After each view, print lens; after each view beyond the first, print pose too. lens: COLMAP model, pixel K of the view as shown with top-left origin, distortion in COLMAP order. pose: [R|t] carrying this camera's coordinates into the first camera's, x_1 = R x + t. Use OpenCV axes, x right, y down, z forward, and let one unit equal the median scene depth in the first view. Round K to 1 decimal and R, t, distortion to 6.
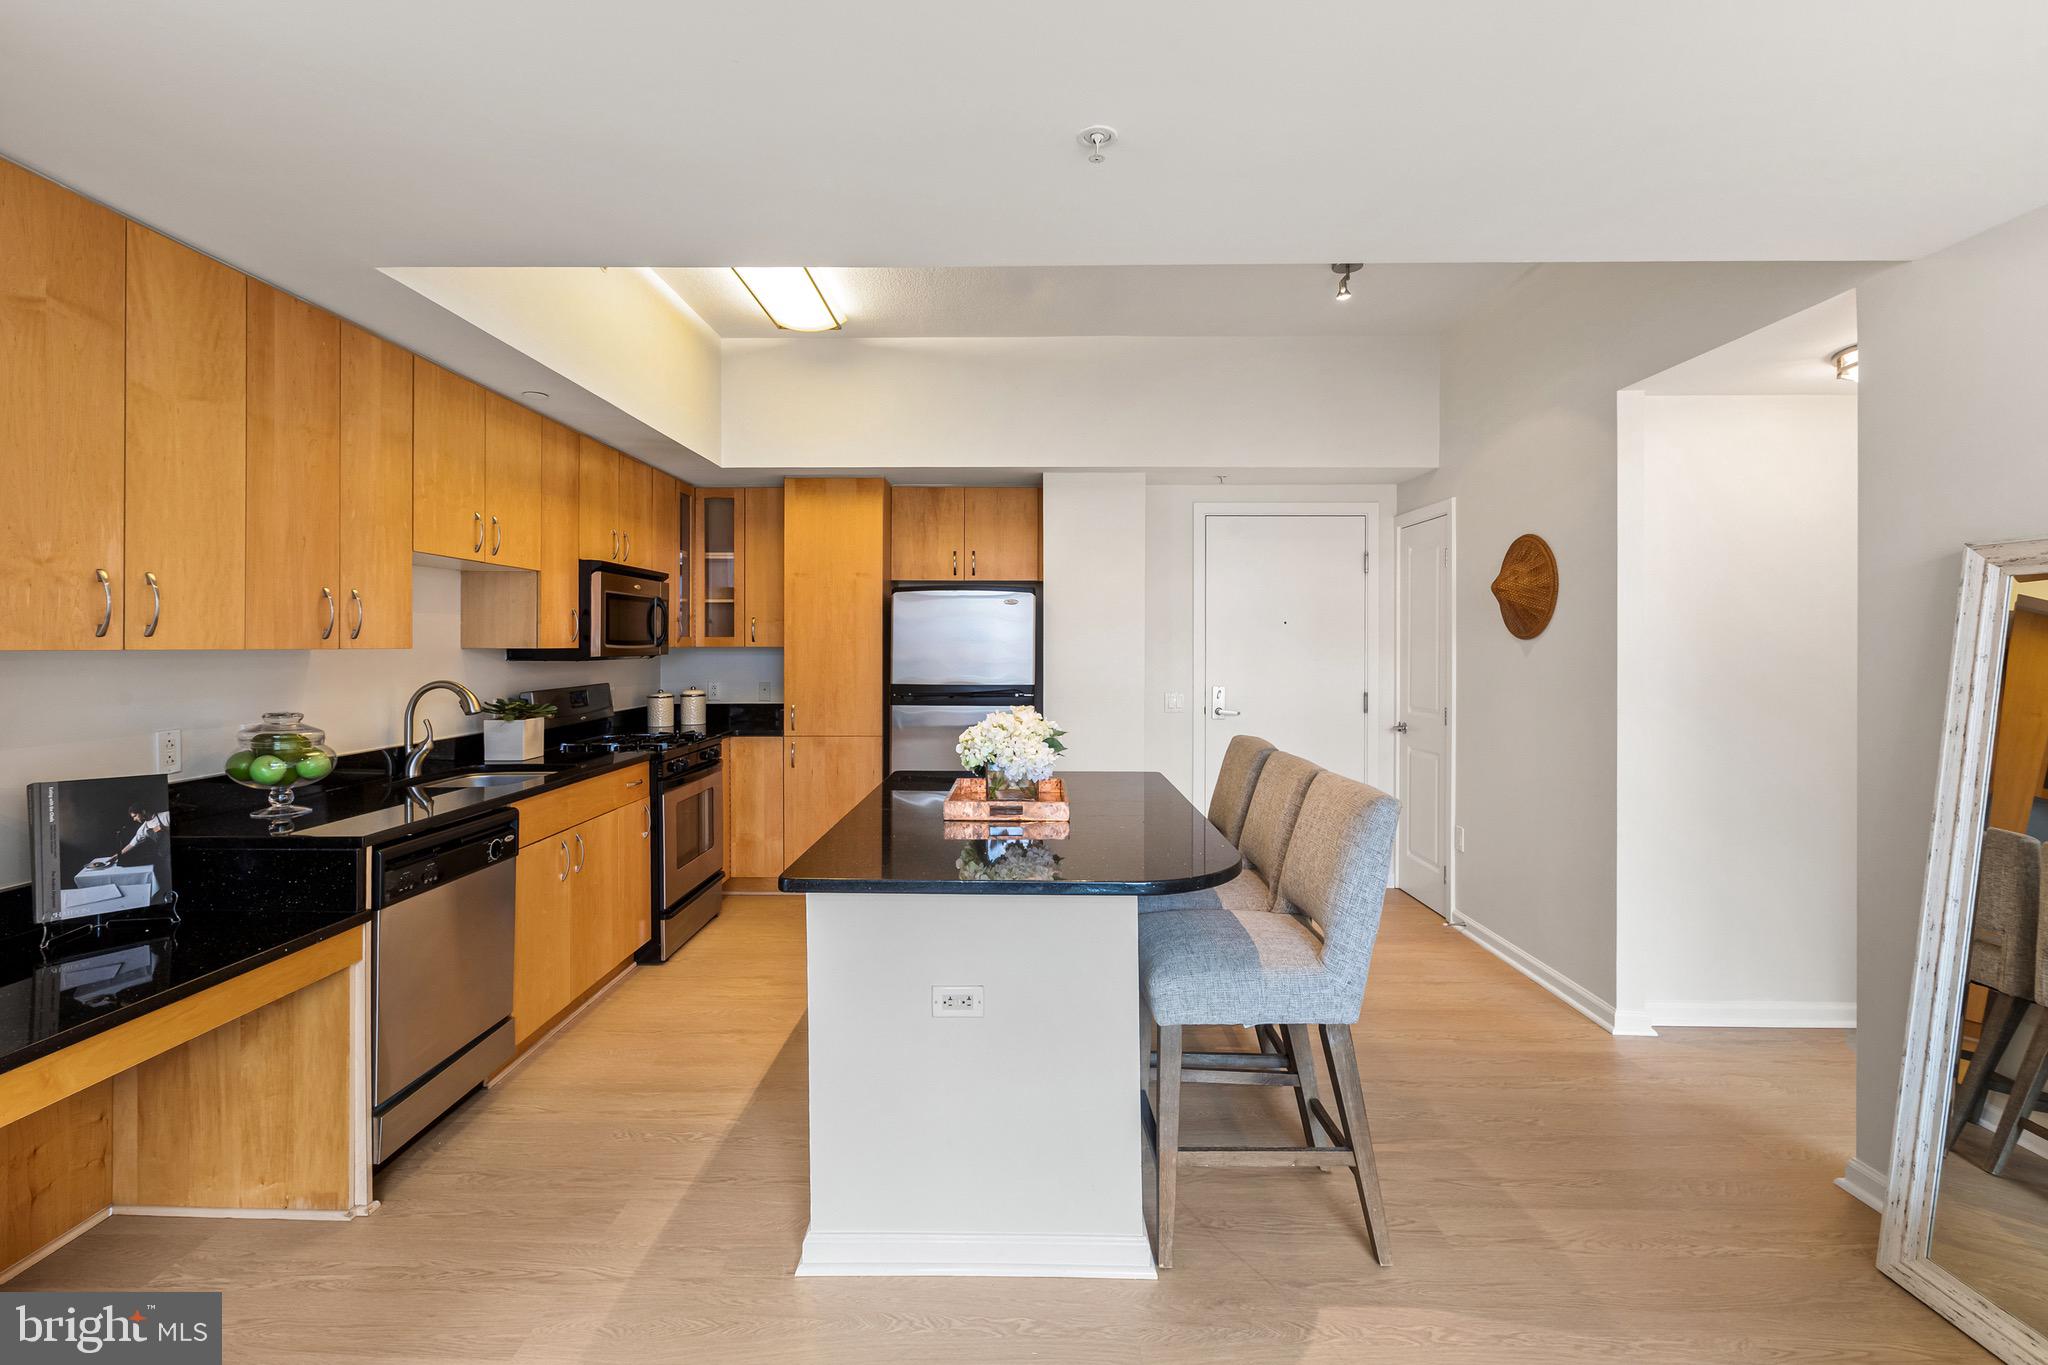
lens RADIAL K [[924.8, 0, 1010.5], [0, 924.8, 645.9], [0, 0, 1]] dist [0.001428, 0.000589]
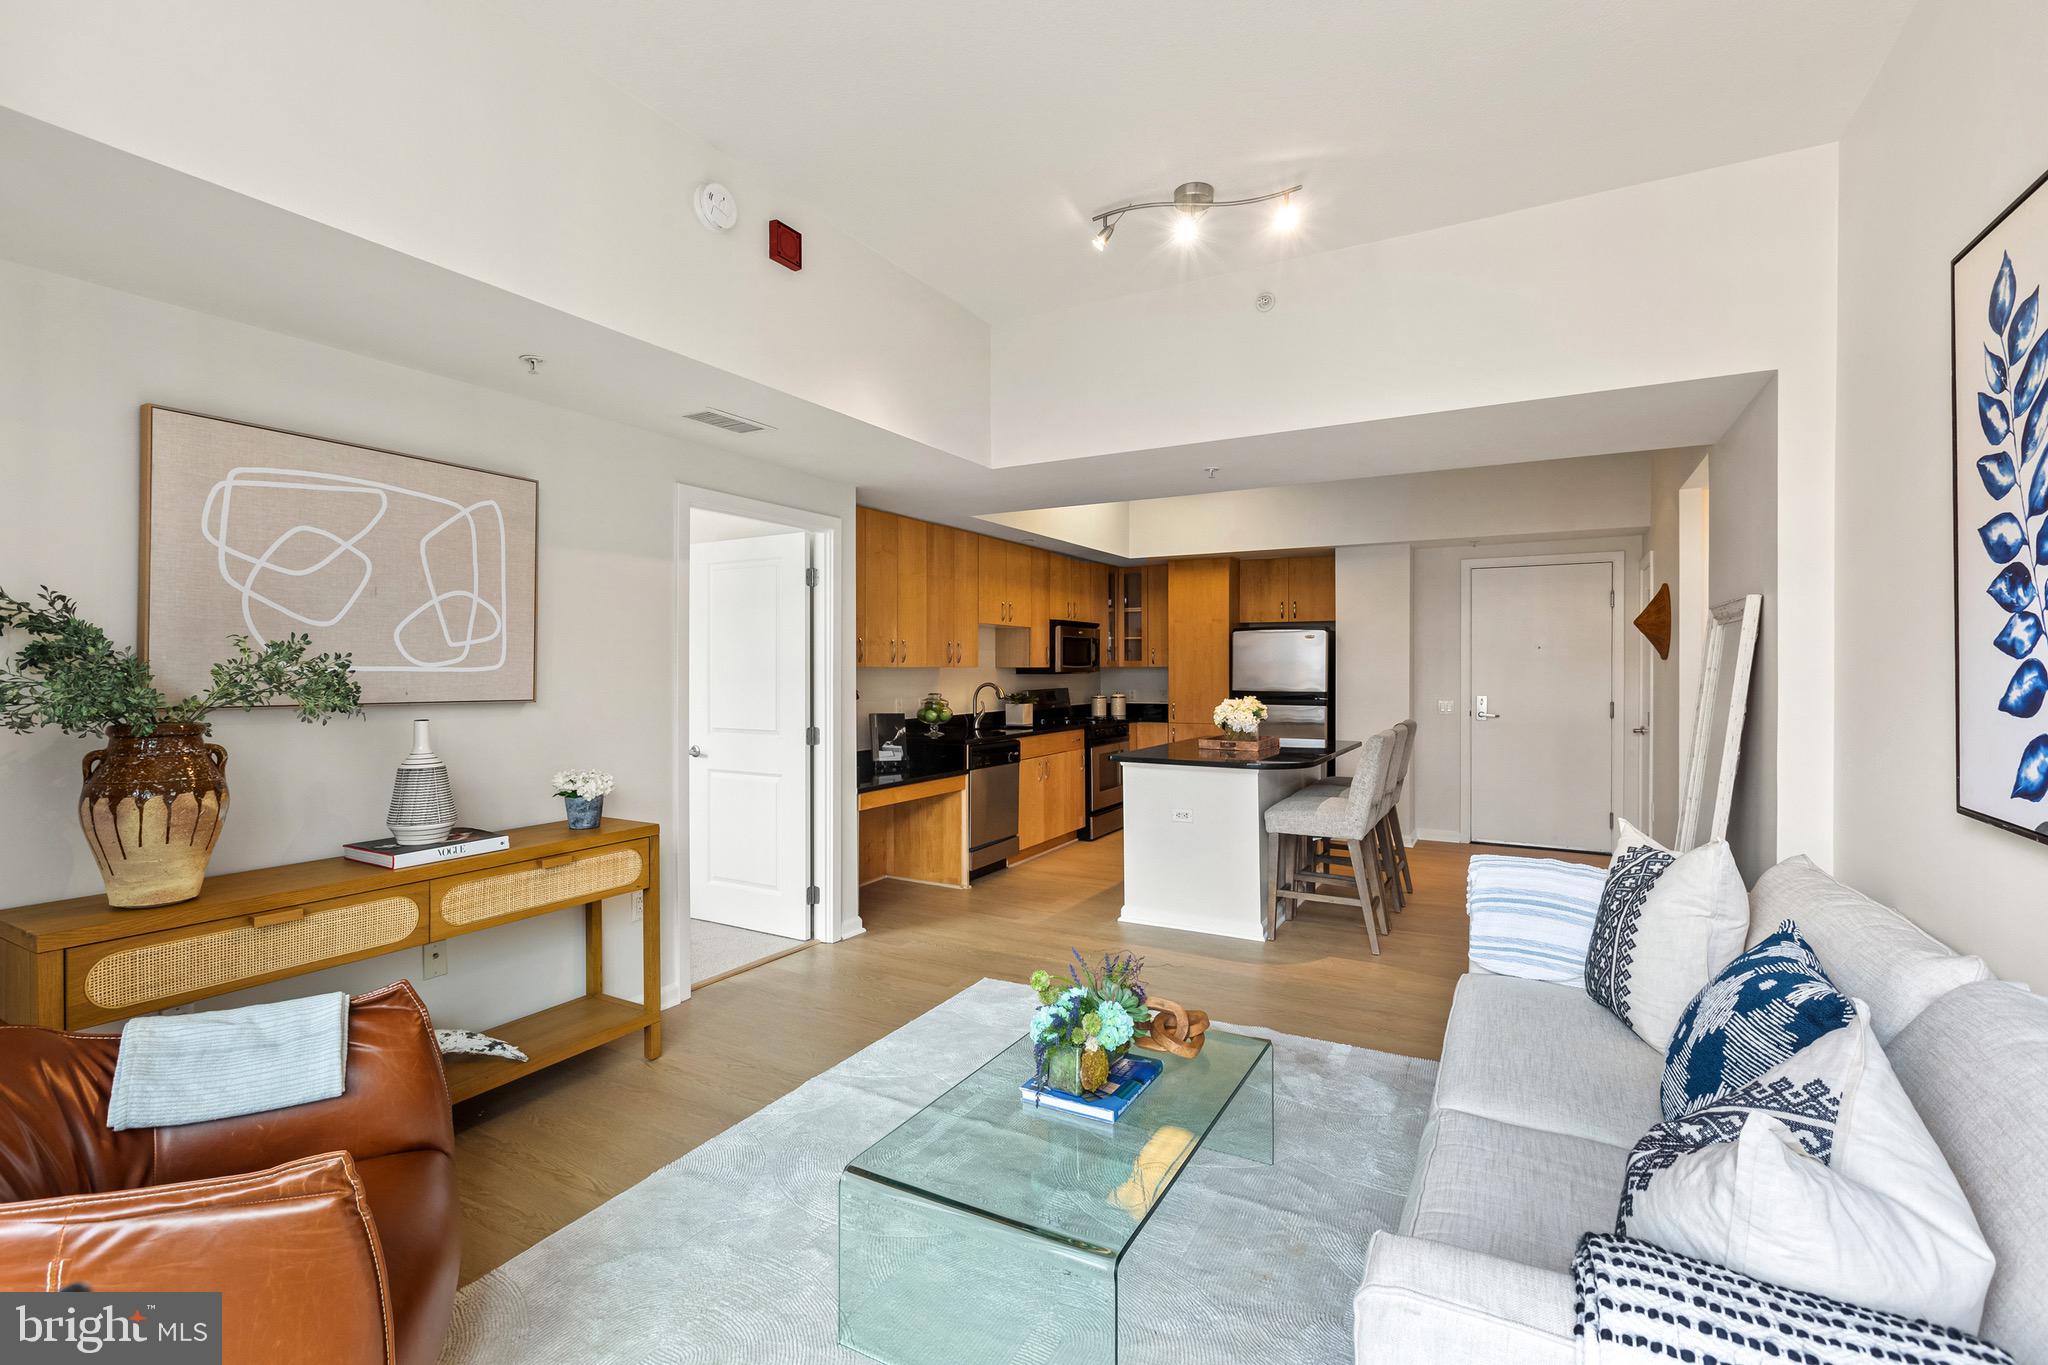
lens RADIAL K [[910.0, 0, 1019.4], [0, 910.0, 674.1], [0, 0, 1]] dist [0.000515, -0.000156]
pose [[0.879103, 0.002102, -0.476628, 0.428465], [0.000917, 0.999981, 0.006102, 0.005817], [0.476631, -0.005802, 0.879084, -0.776441]]
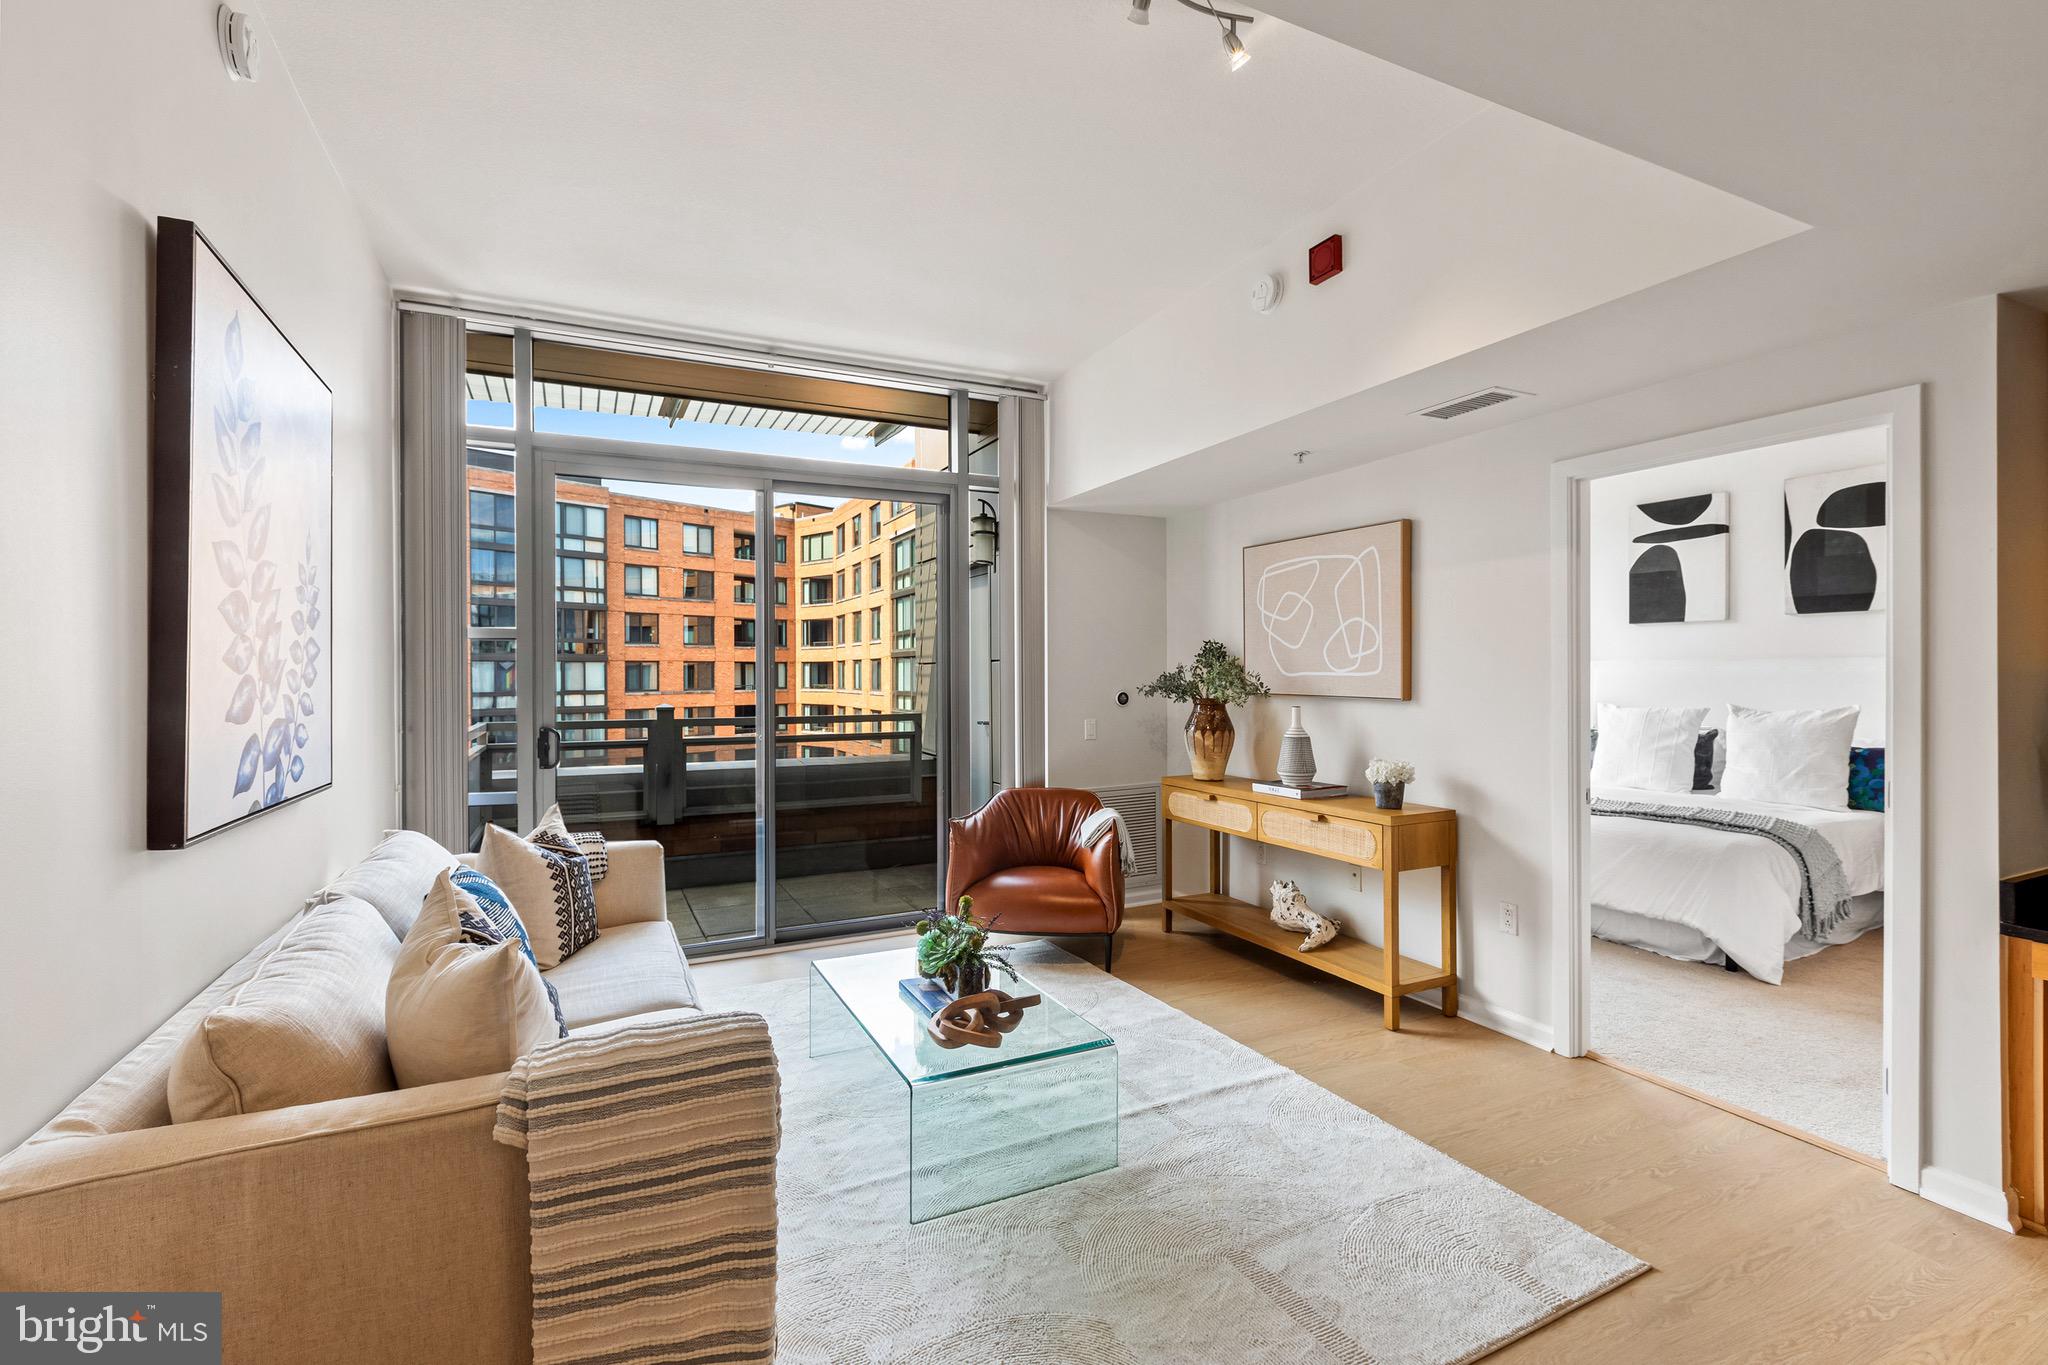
lens RADIAL K [[910.0, 0, 1019.4], [0, 910.0, 674.1], [0, 0, 1]] dist [0.000515, -0.000156]
pose [[-0.893993, 0.004786, -0.448055, 0.487427], [0.004334, 0.999989, 0.002036, 0.001906], [0.448060, -0.000122, -0.894004, 0.646209]]
